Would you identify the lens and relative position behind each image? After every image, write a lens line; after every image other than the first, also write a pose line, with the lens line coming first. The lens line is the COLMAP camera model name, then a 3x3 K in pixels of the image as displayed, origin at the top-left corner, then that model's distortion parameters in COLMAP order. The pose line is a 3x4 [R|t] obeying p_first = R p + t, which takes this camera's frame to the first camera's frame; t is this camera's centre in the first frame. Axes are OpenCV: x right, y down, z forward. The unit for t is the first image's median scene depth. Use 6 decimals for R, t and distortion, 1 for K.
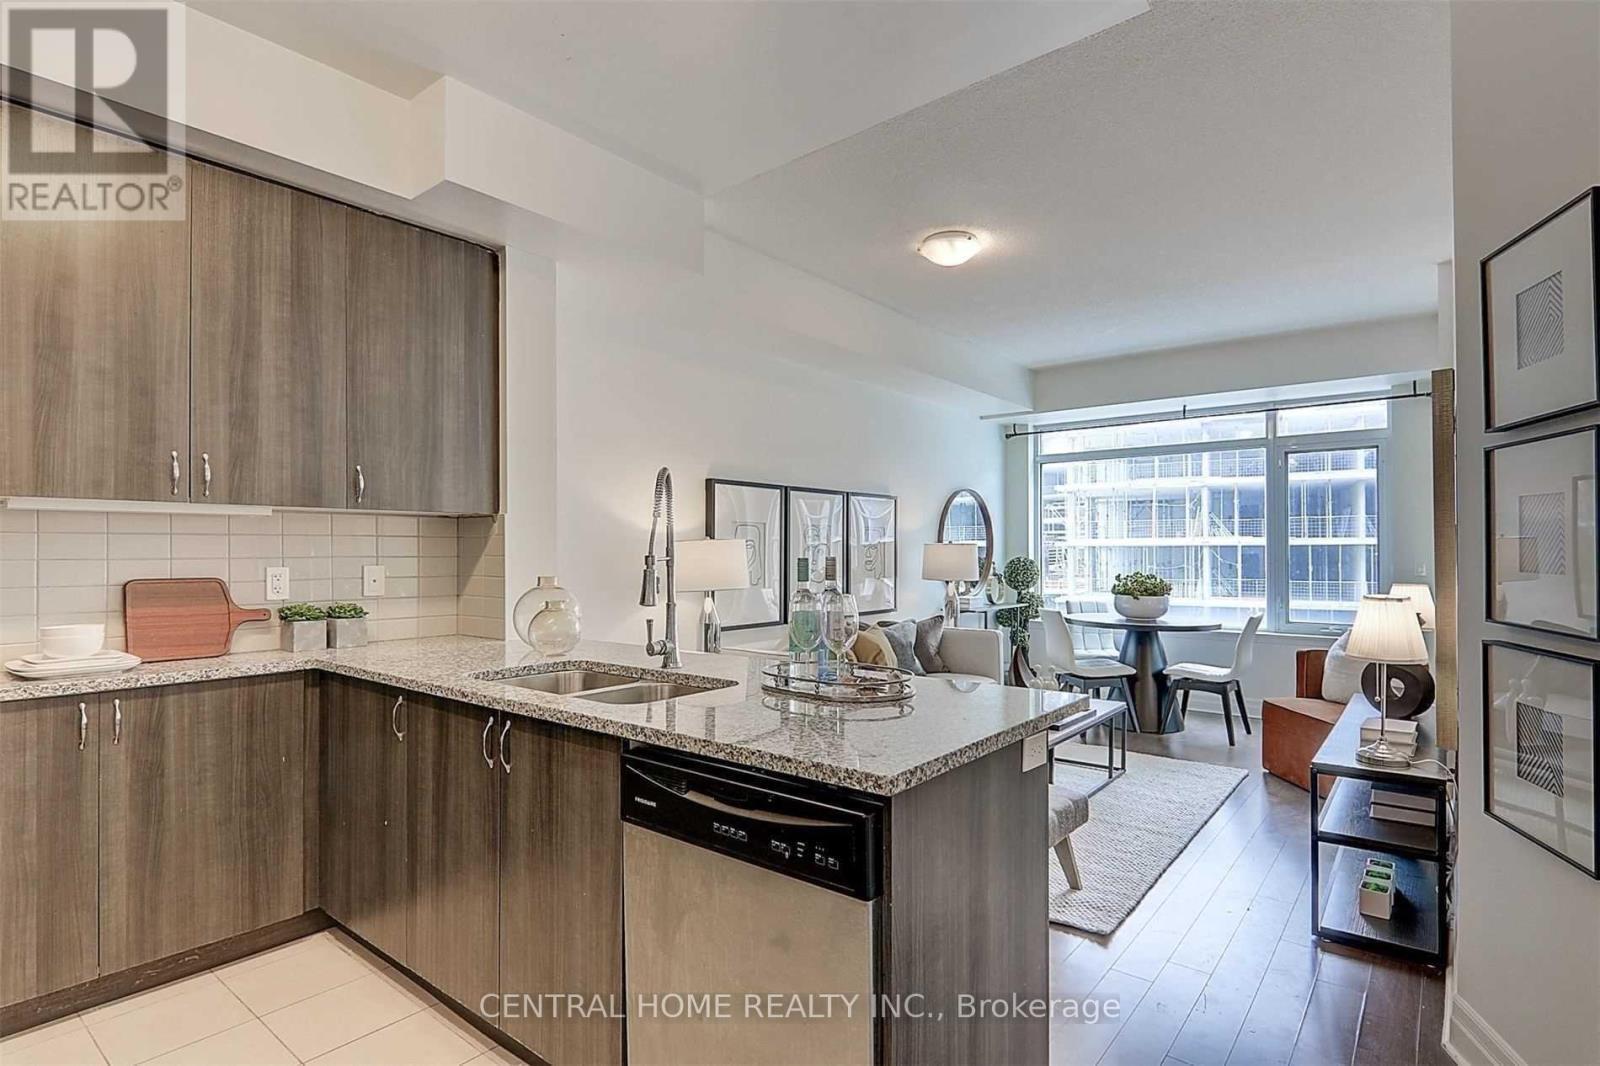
lens RADIAL K [[795.3, 0, 800.0], [0, 795.3, 533.0], [0, 0, 1]] dist [-0.004395, -0.000634]
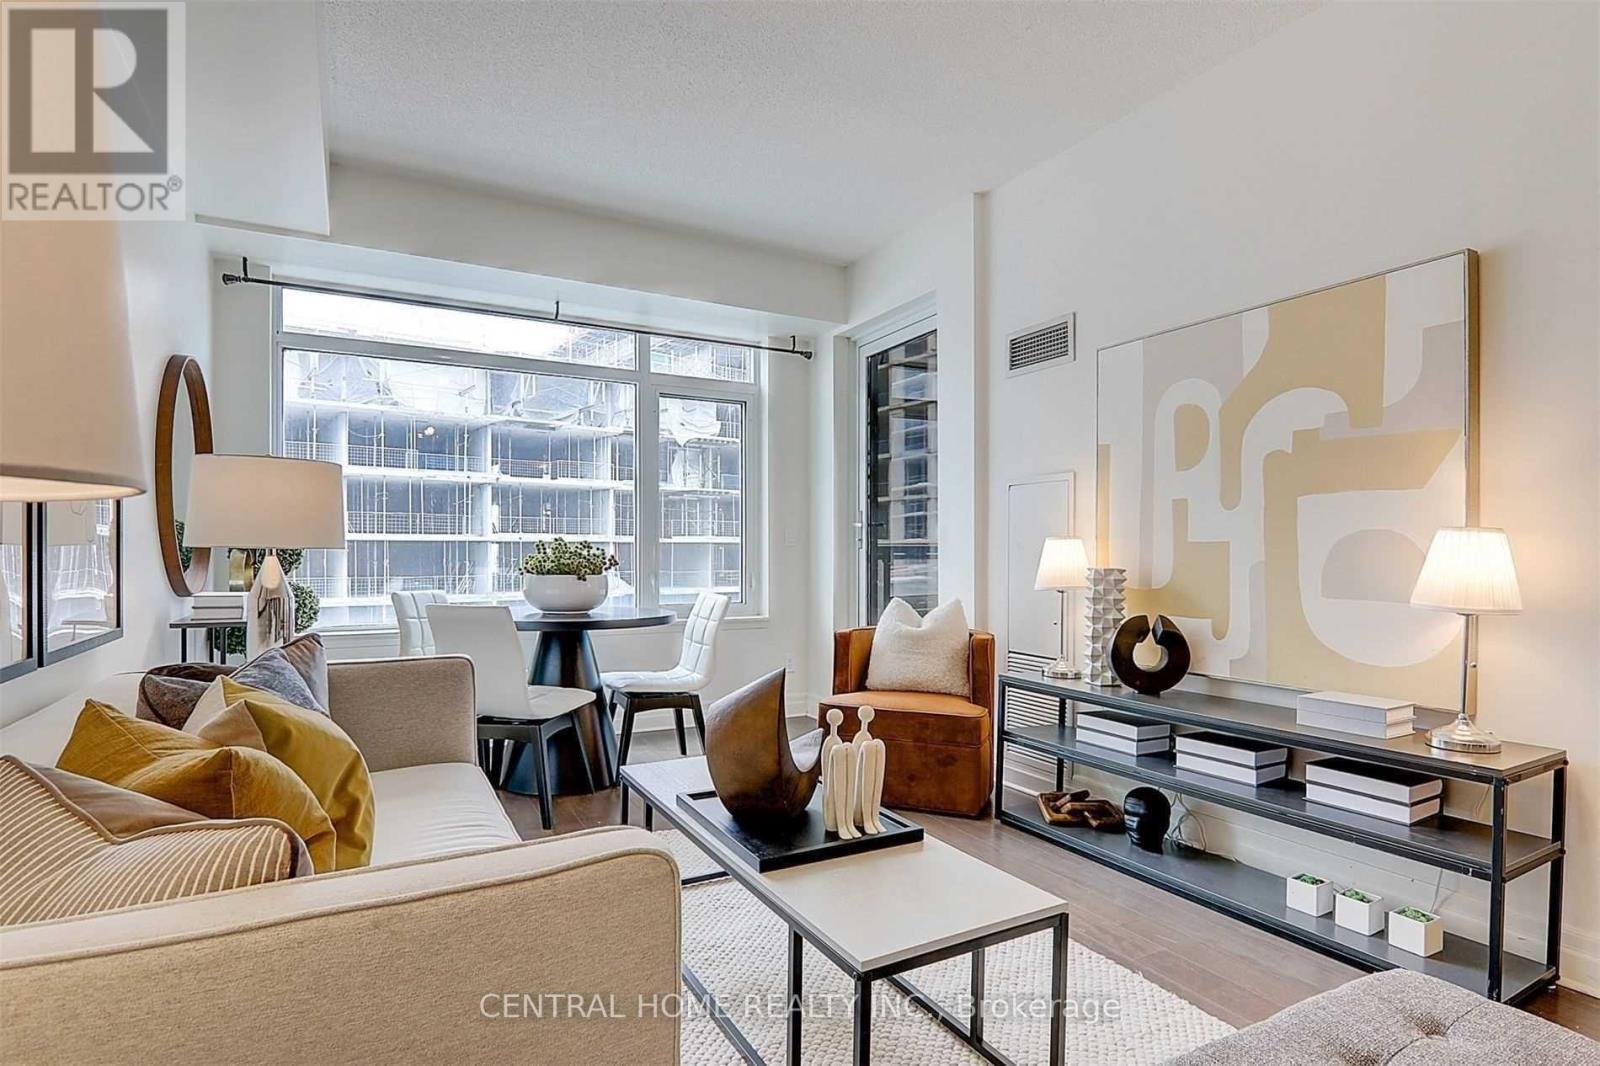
lens RADIAL K [[809.1, 0, 804.8], [0, 809.1, 548.7], [0, 0, 1]] dist [-0.002699, -0.000533]
pose [[0.381974, 0.003471, 0.924167, -0.165968], [-0.025233, 0.999659, 0.006675, 0.092344], [-0.923829, -0.025869, 0.381931, 1.109814]]
